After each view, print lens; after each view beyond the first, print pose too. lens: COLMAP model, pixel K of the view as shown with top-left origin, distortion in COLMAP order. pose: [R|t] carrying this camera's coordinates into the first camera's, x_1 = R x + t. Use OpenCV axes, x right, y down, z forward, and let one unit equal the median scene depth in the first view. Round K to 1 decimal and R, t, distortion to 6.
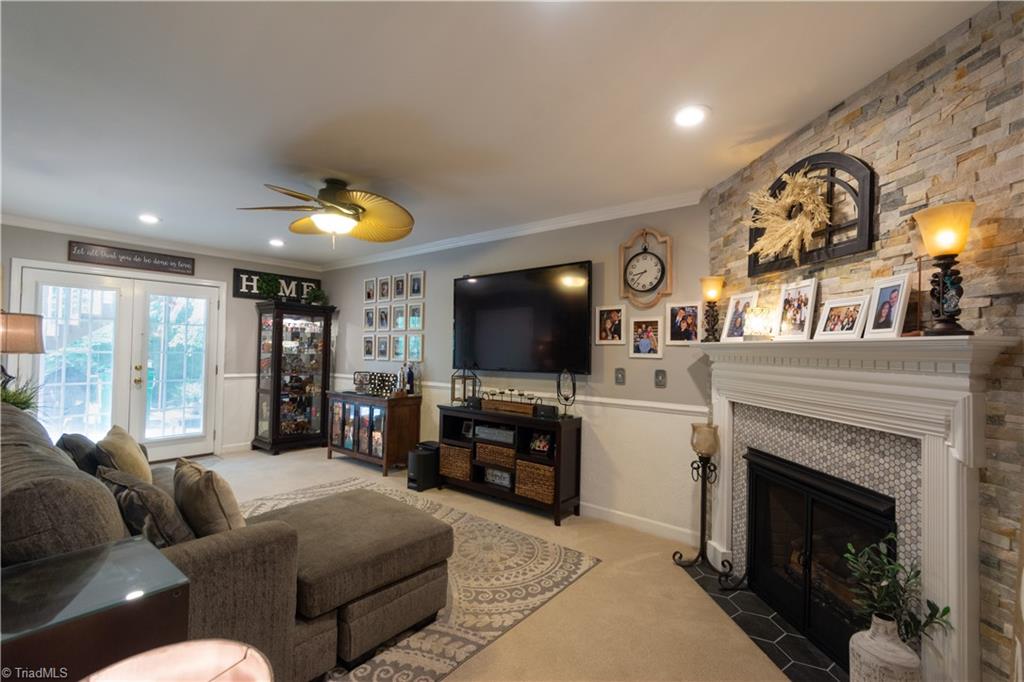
lens RADIAL K [[454.9, 0, 511.9], [0, 454.9, 341.6], [0, 0, 1]] dist [-0.000015, -0.000123]
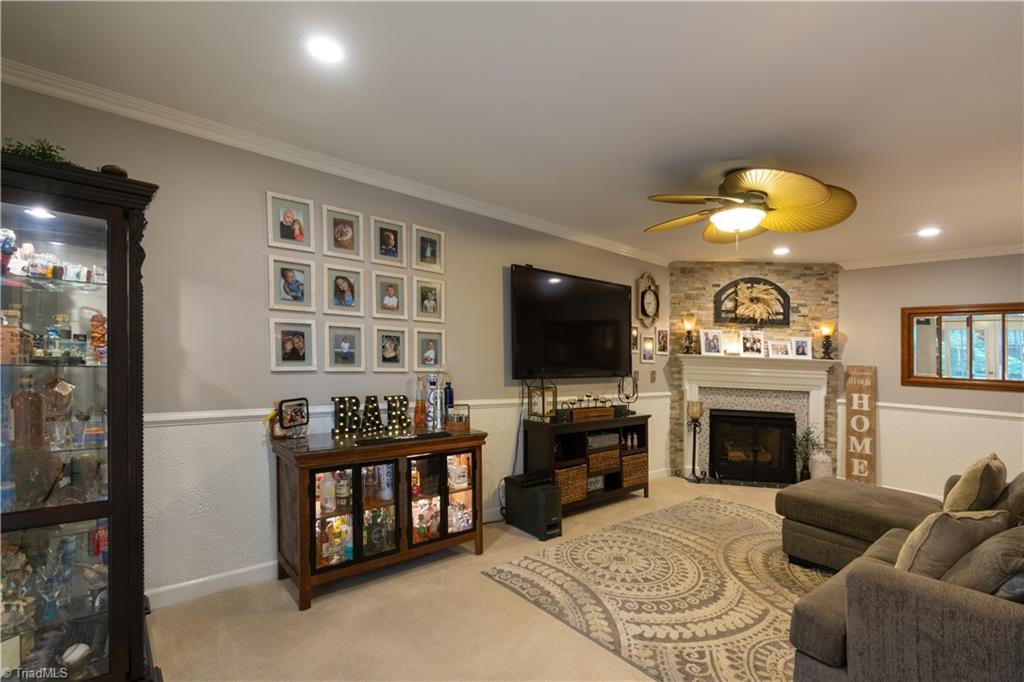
lens RADIAL K [[454.9, 0, 510.9], [0, 454.9, 346.9], [0, 0, 1]] dist [-0.000015, -0.000123]
pose [[0.188922, 0.001518, 0.981991, -1.358989], [-0.053885, 0.998508, 0.008824, -0.004010], [-0.980513, -0.054581, 0.188722, 1.292785]]
